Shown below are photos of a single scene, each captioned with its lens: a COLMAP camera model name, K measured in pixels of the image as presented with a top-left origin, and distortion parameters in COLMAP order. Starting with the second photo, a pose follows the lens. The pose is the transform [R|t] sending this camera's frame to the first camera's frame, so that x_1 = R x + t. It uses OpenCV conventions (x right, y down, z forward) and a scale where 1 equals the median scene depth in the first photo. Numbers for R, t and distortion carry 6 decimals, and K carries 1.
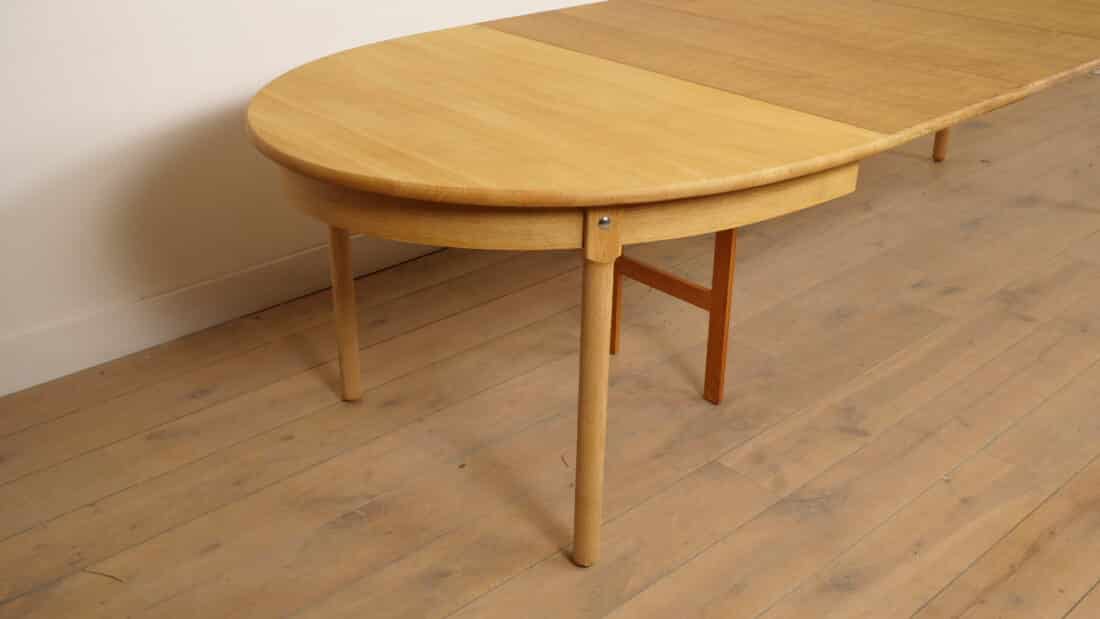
lens RADIAL K [[1104.8, 0, 550.0], [0, 1104.8, 309.5], [0, 0, 1]] dist [-0.015255, 0.001100]
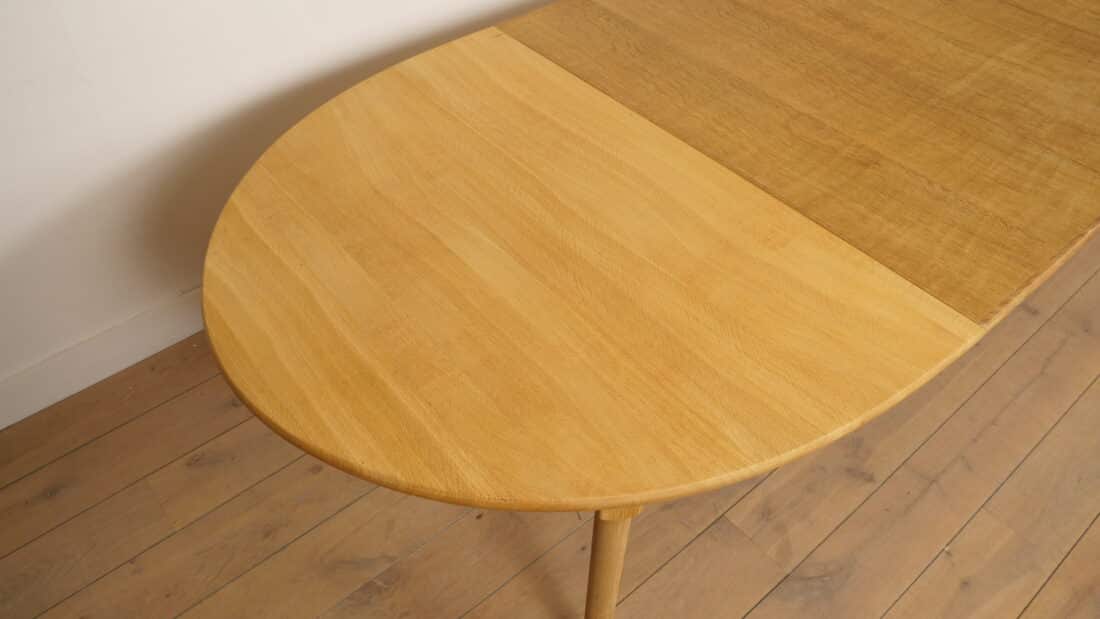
lens RADIAL K [[785.1, 0, 550.0], [0, 785.1, 309.5], [0, 0, 1]] dist [-0.039583, 0.004805]
pose [[0.998687, 0.030359, -0.041251, 0.012119], [-0.015094, 0.944076, 0.329381, -0.303666], [0.048944, -0.328326, 0.943295, 0.390044]]
